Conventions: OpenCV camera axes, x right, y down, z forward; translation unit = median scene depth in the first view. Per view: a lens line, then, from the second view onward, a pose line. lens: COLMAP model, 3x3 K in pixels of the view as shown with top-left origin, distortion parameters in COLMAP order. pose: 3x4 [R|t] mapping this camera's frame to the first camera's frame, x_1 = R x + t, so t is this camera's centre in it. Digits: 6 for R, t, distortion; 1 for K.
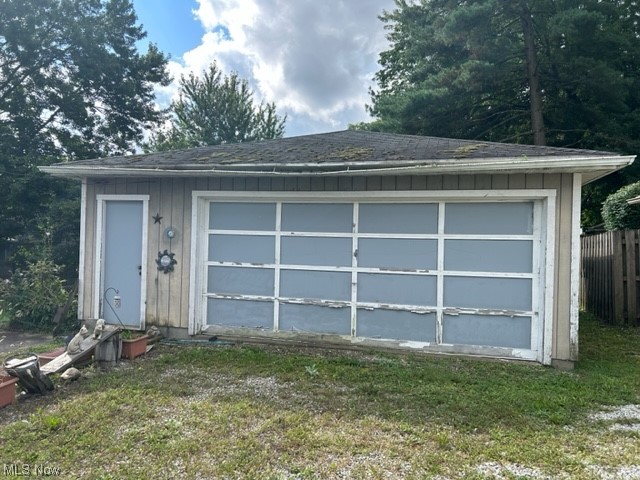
lens RADIAL K [[474.0, 0, 321.3], [0, 474.0, 238.6], [0, 0, 1]] dist [0.027103, -0.031707]
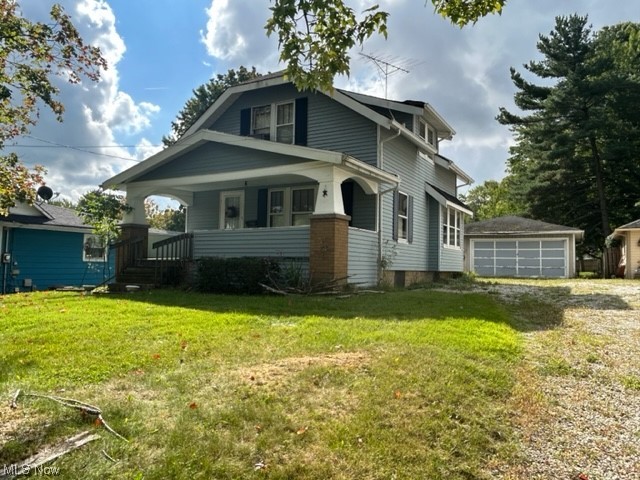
lens RADIAL K [[460.8, 0, 318.8], [0, 460.8, 240.2], [0, 0, 1]] dist [0.011232, 0.002427]
pose [[0.969329, -0.019489, -0.244991, -0.580996], [0.006492, 0.998533, -0.053747, 0.109810], [0.245679, 0.050508, 0.968034, -3.104339]]
